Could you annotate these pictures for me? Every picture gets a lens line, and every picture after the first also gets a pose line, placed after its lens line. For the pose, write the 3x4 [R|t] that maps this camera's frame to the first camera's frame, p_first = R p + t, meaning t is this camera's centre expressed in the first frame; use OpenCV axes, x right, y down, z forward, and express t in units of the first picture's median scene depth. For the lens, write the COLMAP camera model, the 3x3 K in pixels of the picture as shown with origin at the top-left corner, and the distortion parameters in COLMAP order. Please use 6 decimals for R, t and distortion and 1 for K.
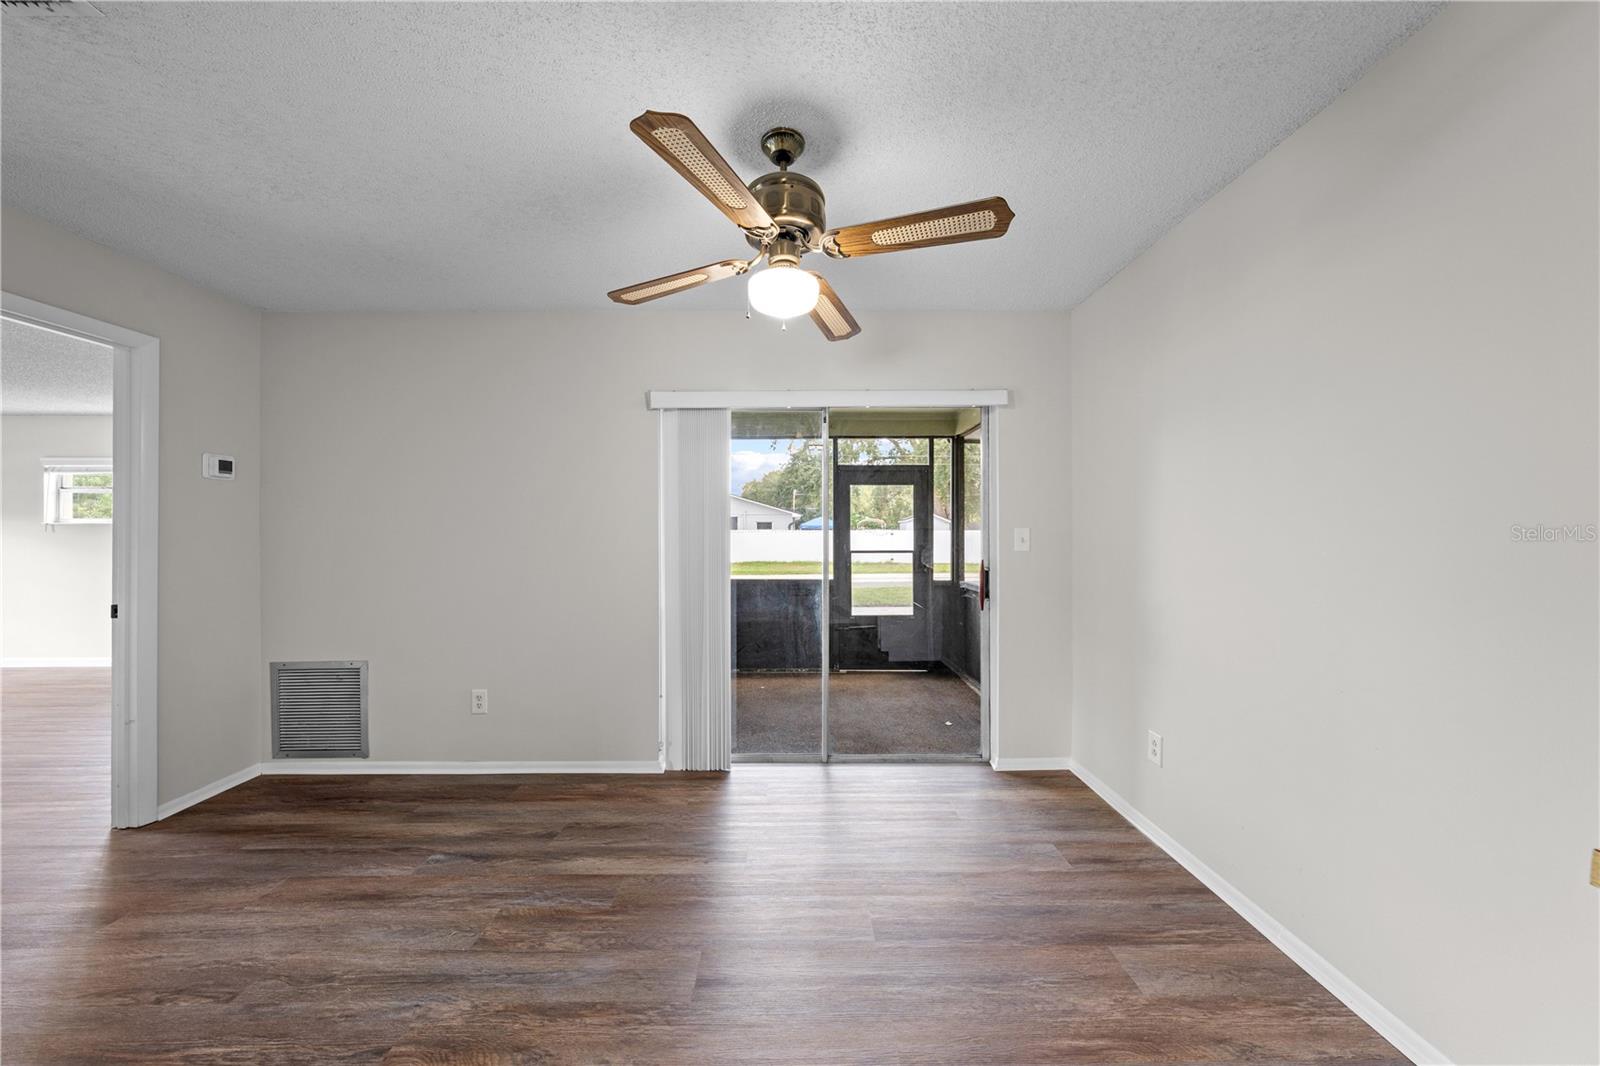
lens RADIAL K [[542.0, 0, 799.8], [0, 542.0, 535.0], [0, 0, 1]] dist [-0.002904, 0.000105]
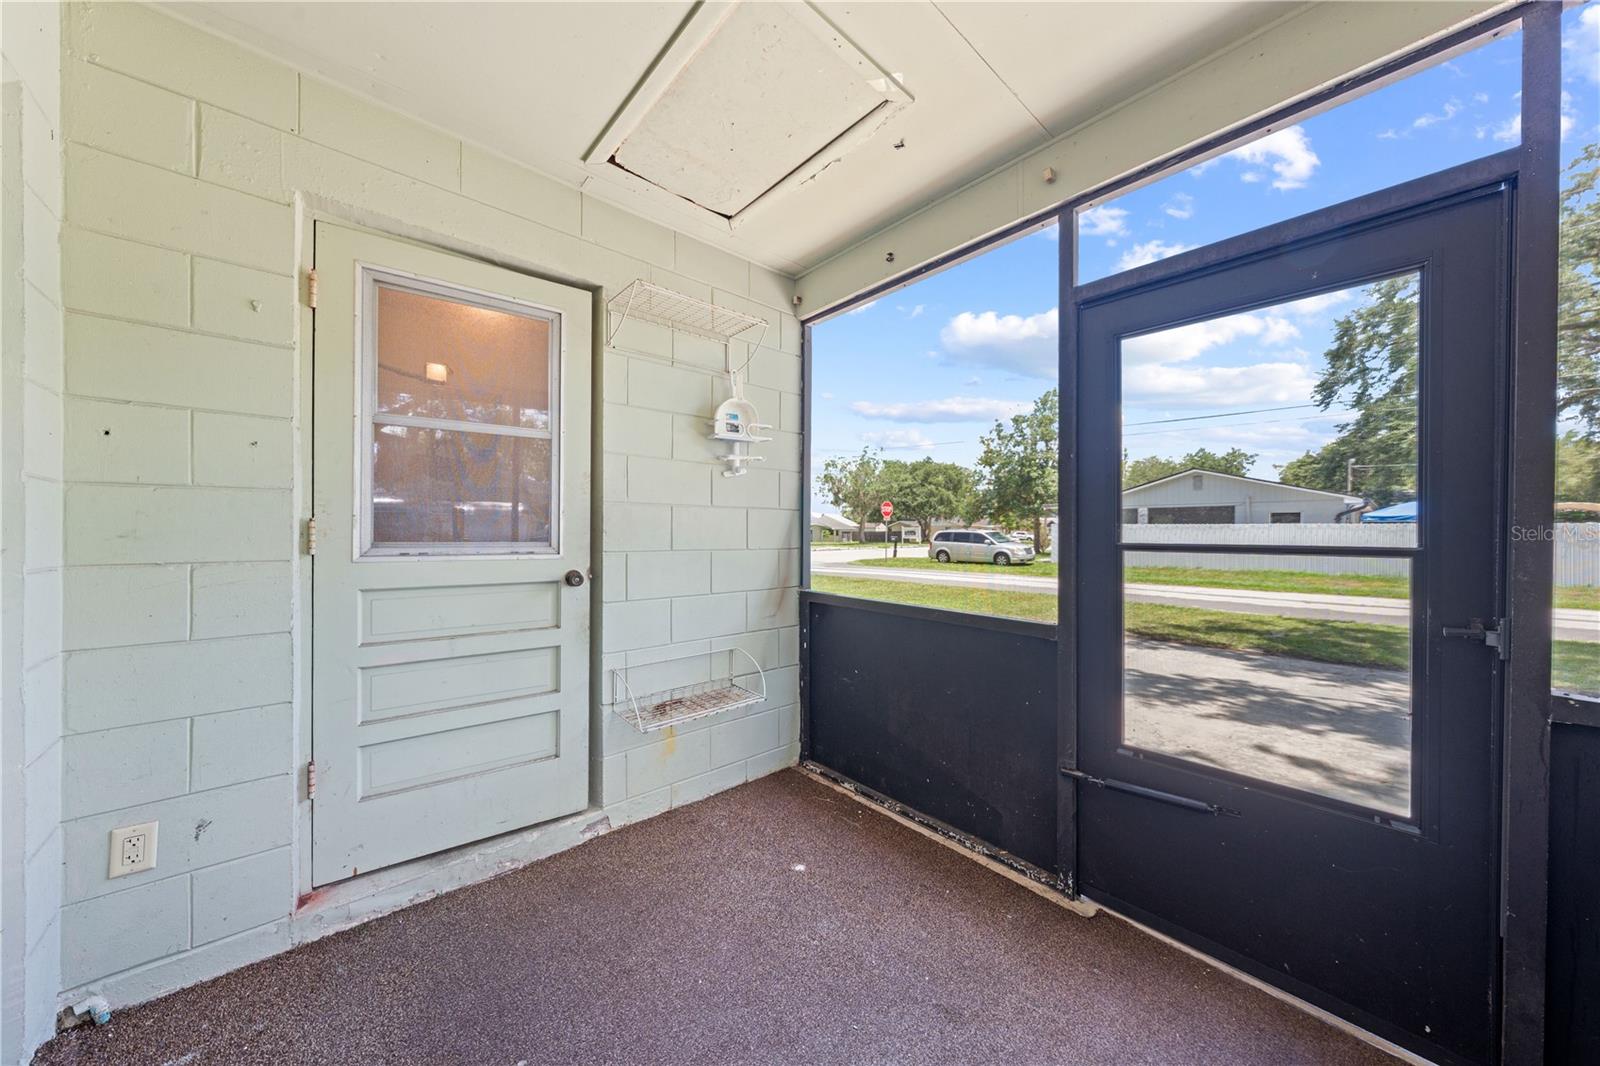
lens RADIAL K [[542.0, 0, 810.8], [0, 542.0, 531.9], [0, 0, 1]] dist [-0.002904, 0.000105]
pose [[0.666075, 0.010011, -0.745818, 0.490434], [-0.011032, 0.999933, 0.003570, 0.052547], [0.745803, 0.005850, 0.666140, 1.547715]]
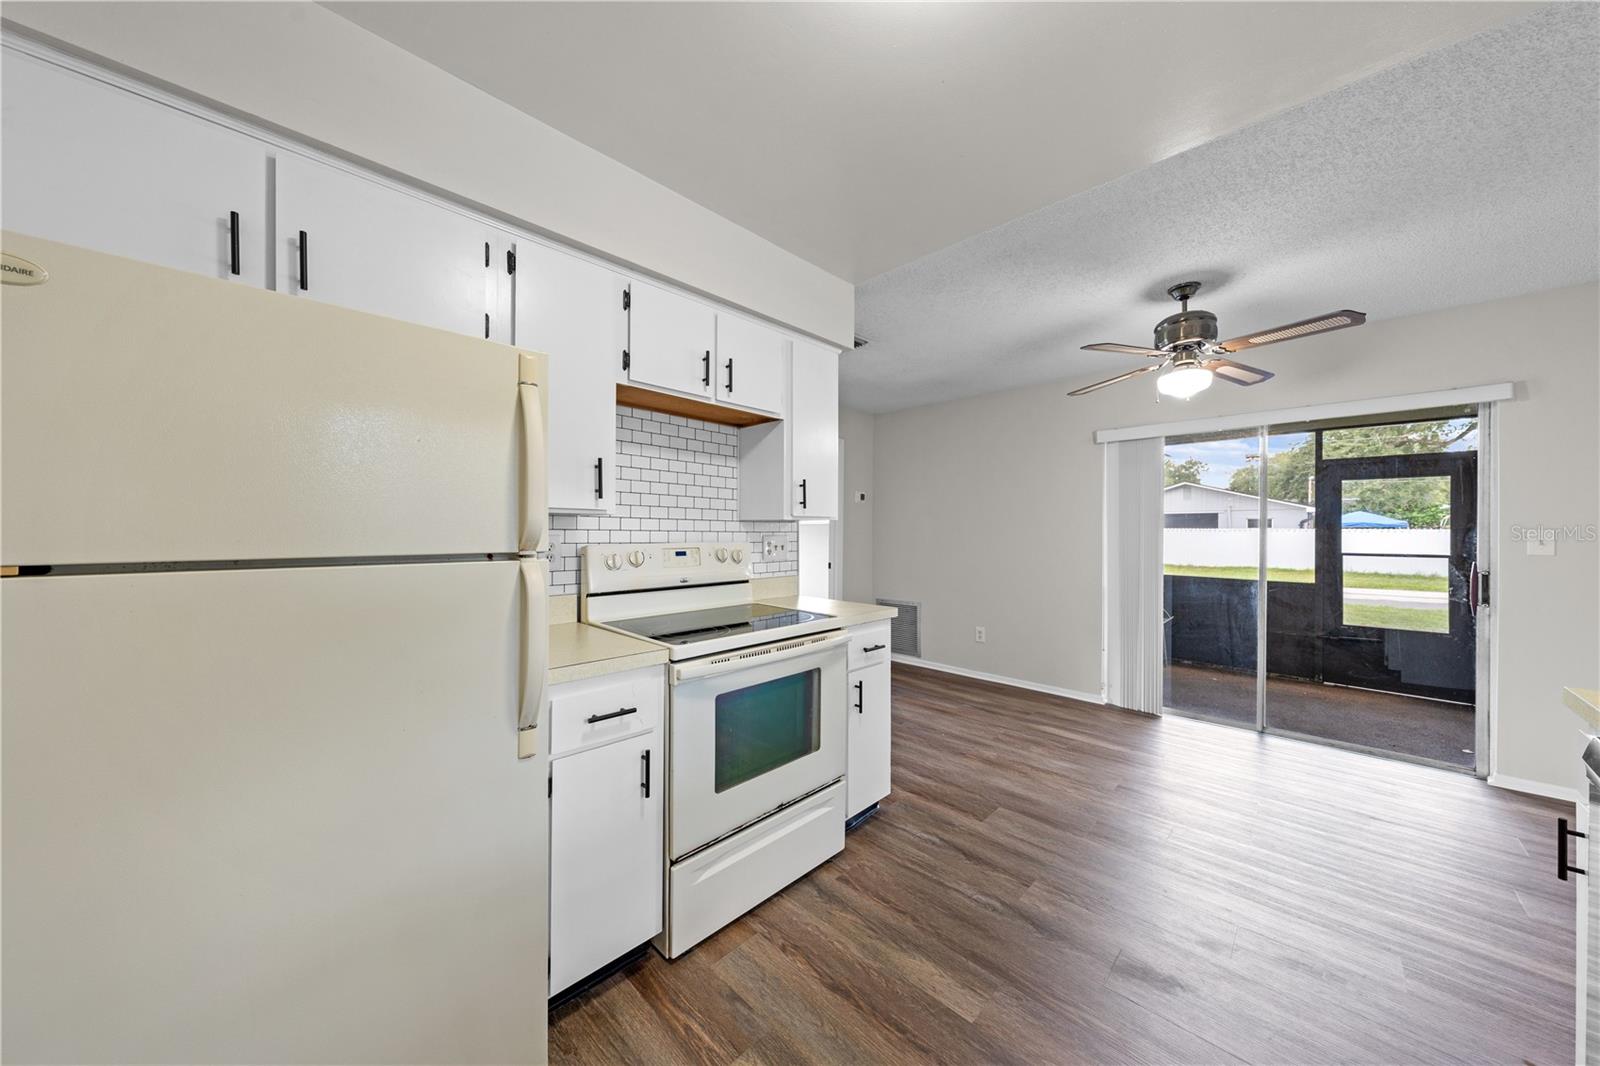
lens RADIAL K [[542.0, 0, 803.5], [0, 542.0, 527.8], [0, 0, 1]] dist [-0.002904, 0.000105]
pose [[0.711648, 0.004412, -0.702523, 0.203062], [-0.010525, 0.999935, -0.004382, 0.000124], [0.702458, 0.010513, 0.711648, -0.632721]]
